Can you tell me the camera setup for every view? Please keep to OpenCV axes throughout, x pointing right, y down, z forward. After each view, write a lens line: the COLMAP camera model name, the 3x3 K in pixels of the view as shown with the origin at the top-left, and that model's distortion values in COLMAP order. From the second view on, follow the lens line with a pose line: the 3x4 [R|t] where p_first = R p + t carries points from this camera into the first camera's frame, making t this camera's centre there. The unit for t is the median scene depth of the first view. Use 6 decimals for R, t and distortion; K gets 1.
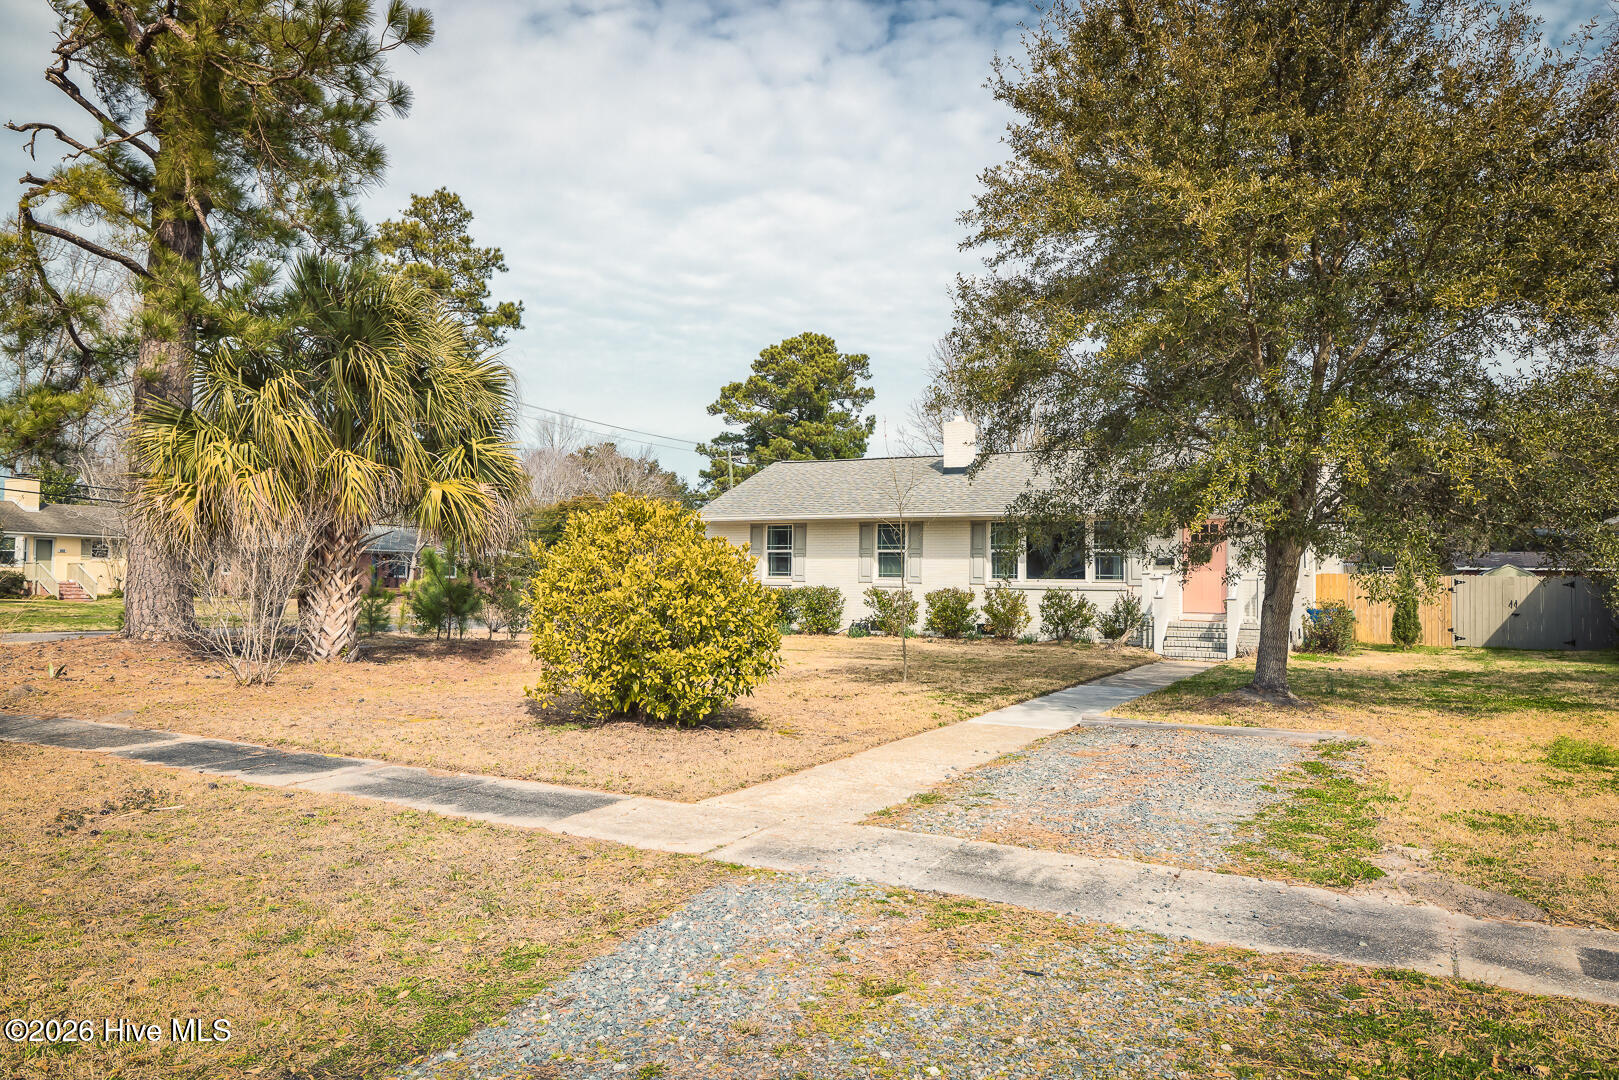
lens RADIAL K [[1123.4, 0, 809.5], [0, 1123.4, 540.0], [0, 0, 1]] dist [-0.000384, -0.000766]
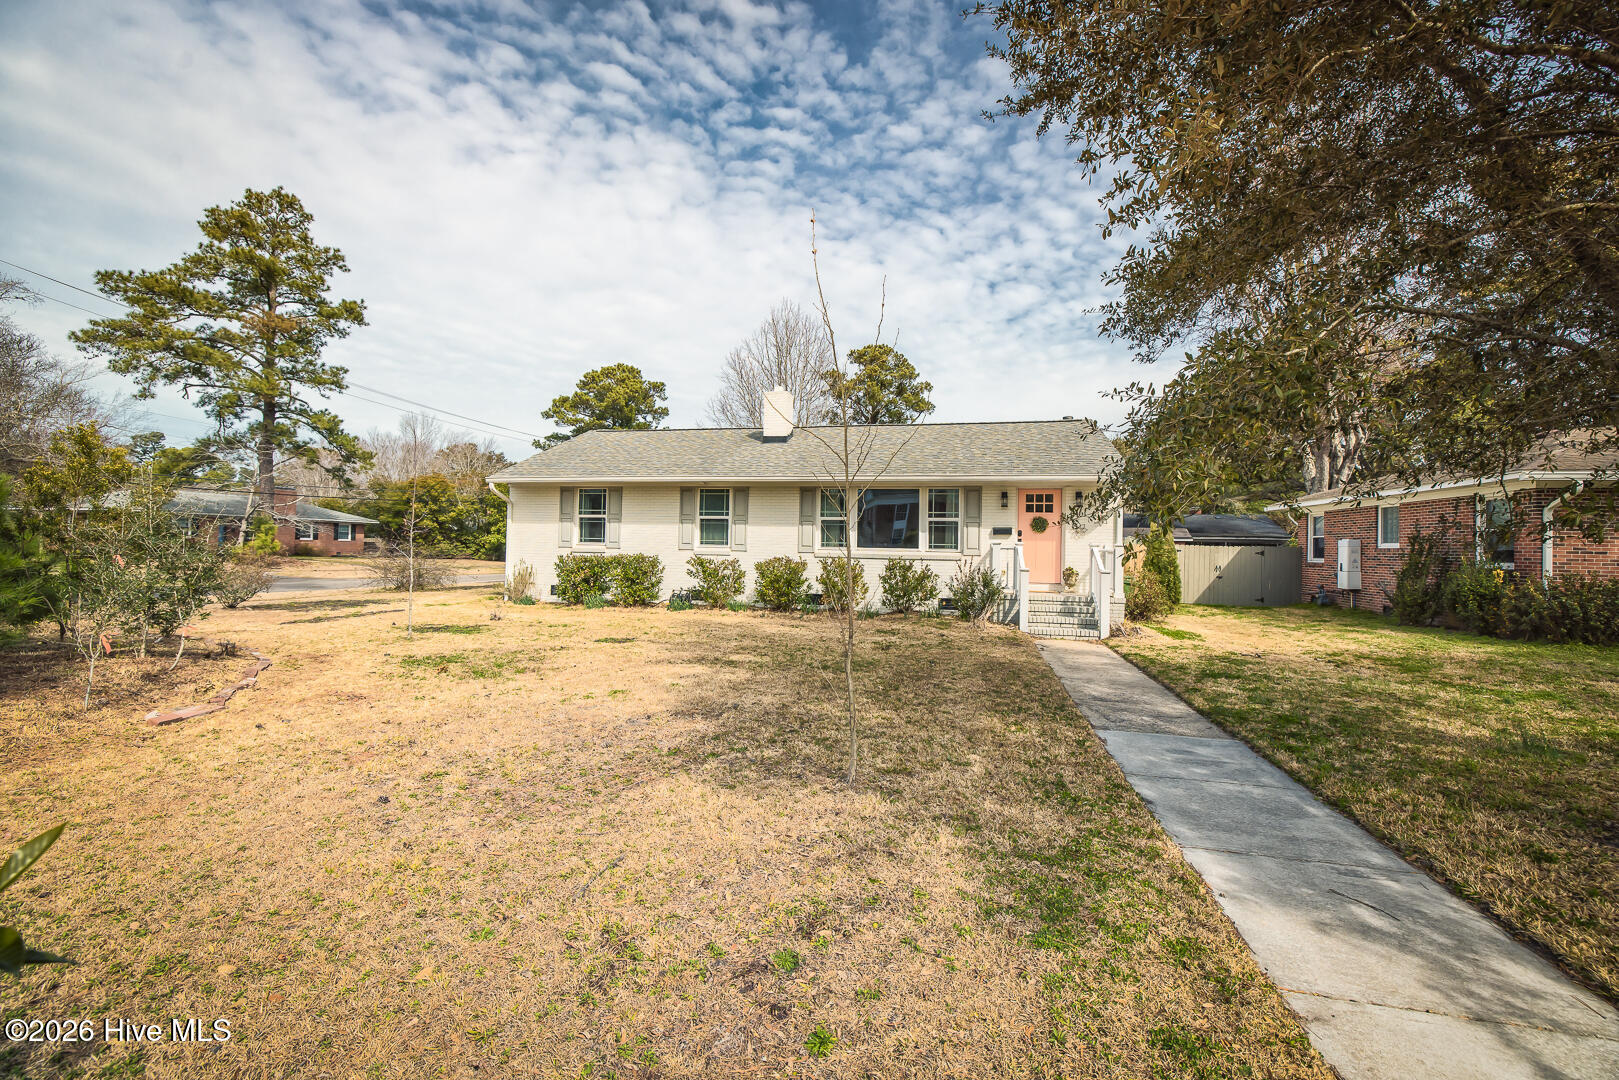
lens RADIAL K [[679.9, 0, 813.9], [0, 679.9, 544.1], [0, 0, 1]] dist [0.000342, -0.000244]
pose [[0.961317, 0.005582, 0.275389, -0.005306], [-0.016023, 0.999235, 0.035678, 0.011197], [-0.274979, -0.038711, 0.960671, 0.443679]]
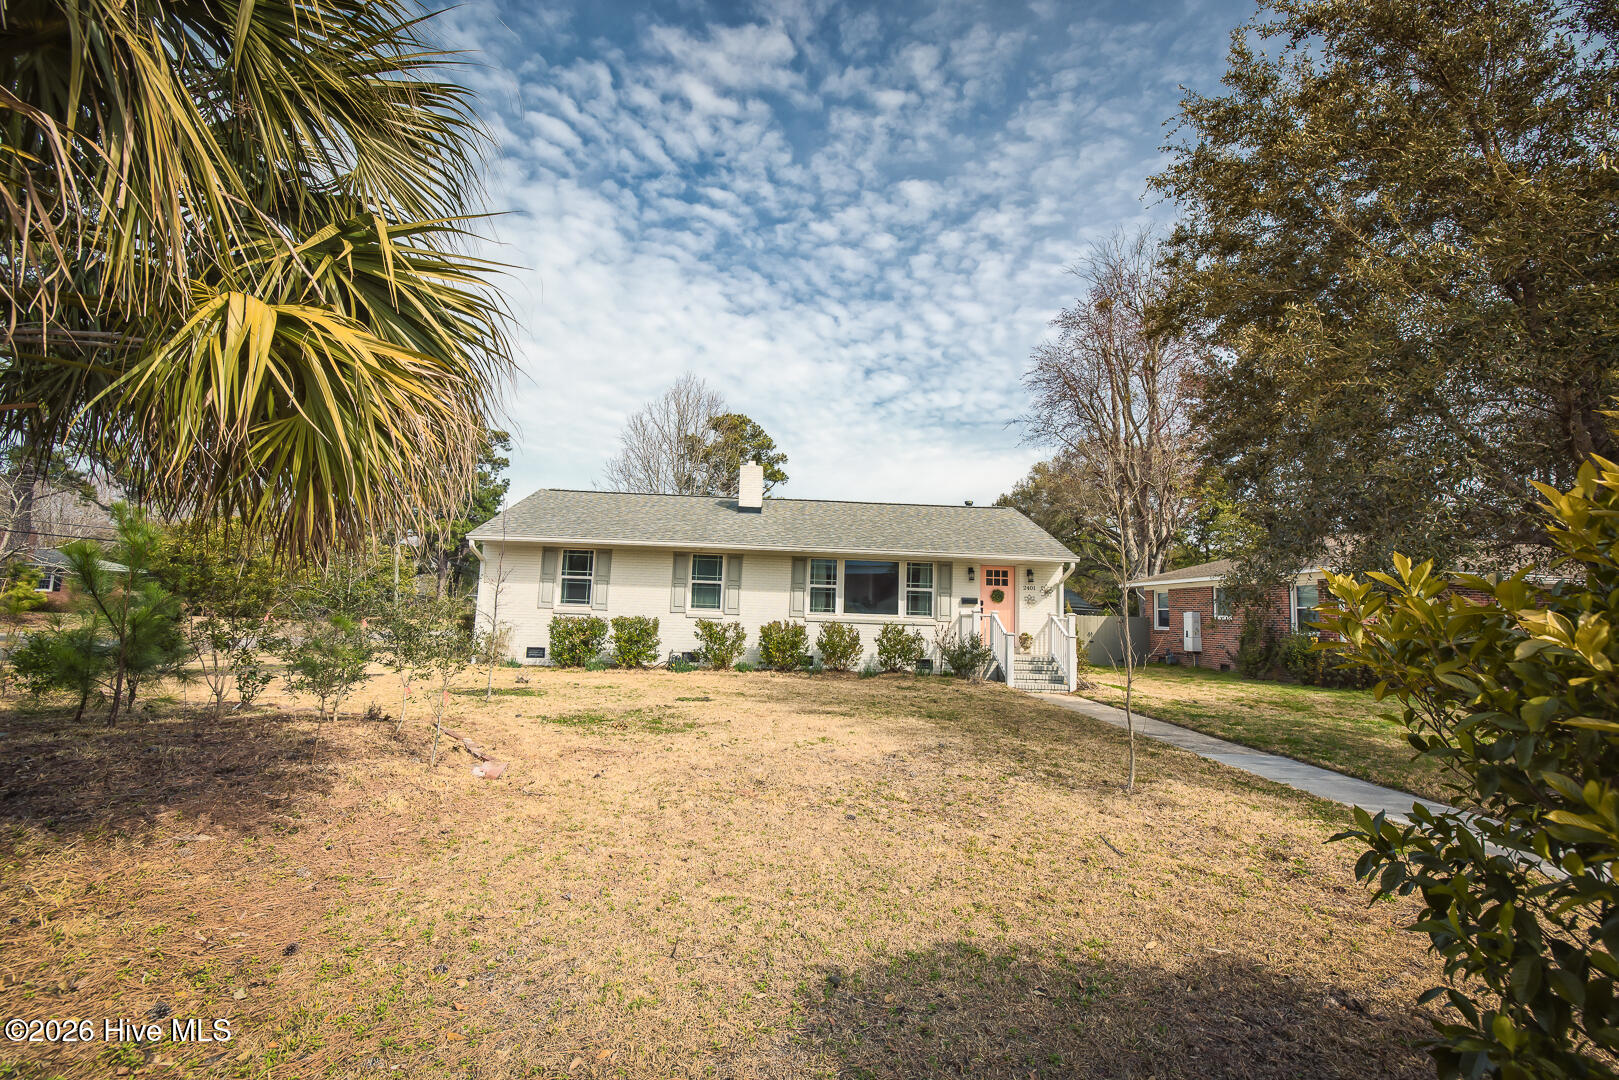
lens RADIAL K [[685.4, 0, 806.4], [0, 685.4, 586.5], [0, 0, 1]] dist [0.009469, -0.000021]
pose [[0.856509, 0.036785, 0.514820, -0.174685], [-0.041071, 0.999152, -0.003062, 0.012706], [-0.514495, -0.018522, 0.857293, 0.456065]]
